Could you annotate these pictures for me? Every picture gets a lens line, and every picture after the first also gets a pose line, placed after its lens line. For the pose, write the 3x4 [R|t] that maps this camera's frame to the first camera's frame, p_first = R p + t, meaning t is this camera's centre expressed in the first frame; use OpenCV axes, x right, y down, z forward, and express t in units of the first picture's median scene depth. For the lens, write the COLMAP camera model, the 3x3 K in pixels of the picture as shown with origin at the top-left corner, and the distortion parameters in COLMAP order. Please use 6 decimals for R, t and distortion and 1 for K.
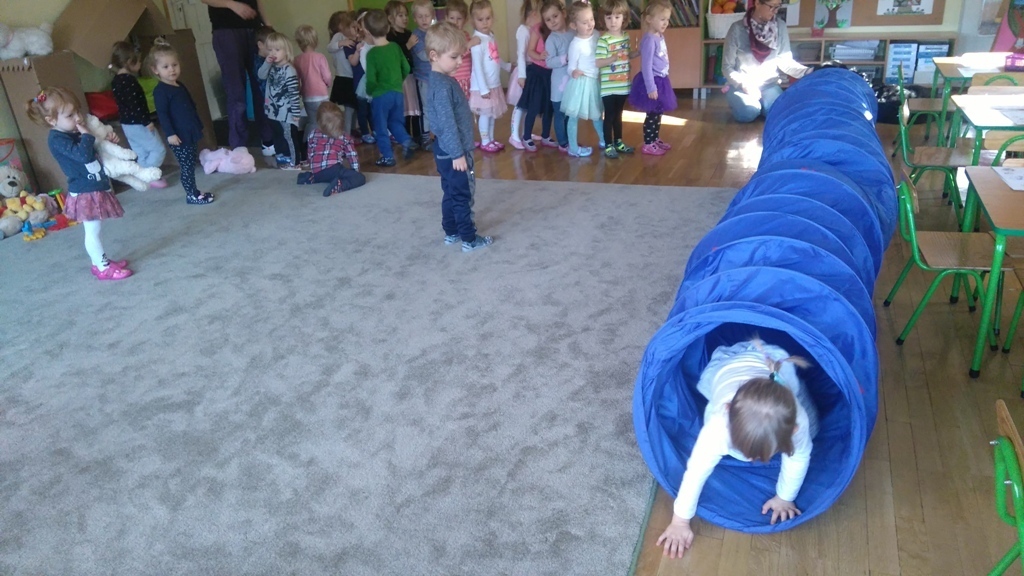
lens RADIAL K [[787.5, 0, 512.0], [0, 787.5, 288.0], [0, 0, 1]] dist [0.084347, -0.105491]
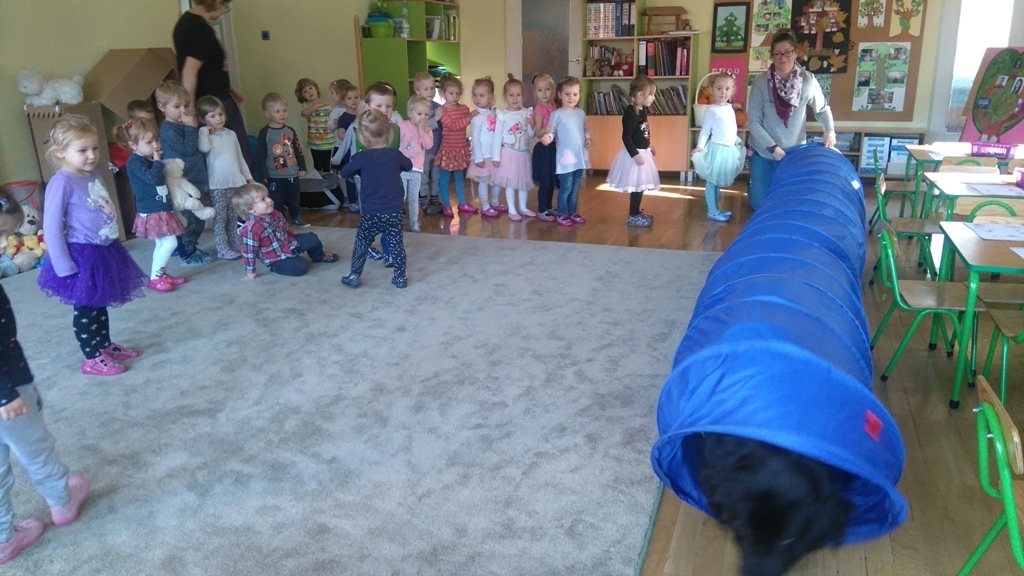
lens RADIAL K [[785.6, 0, 512.0], [0, 785.6, 288.0], [0, 0, 1]] dist [0.091863, -0.116796]
pose [[0.998940, 0.038730, 0.024876, -0.042554], [-0.035564, 0.992484, -0.117092, 0.088165], [-0.029224, 0.116083, 0.992810, -0.057937]]
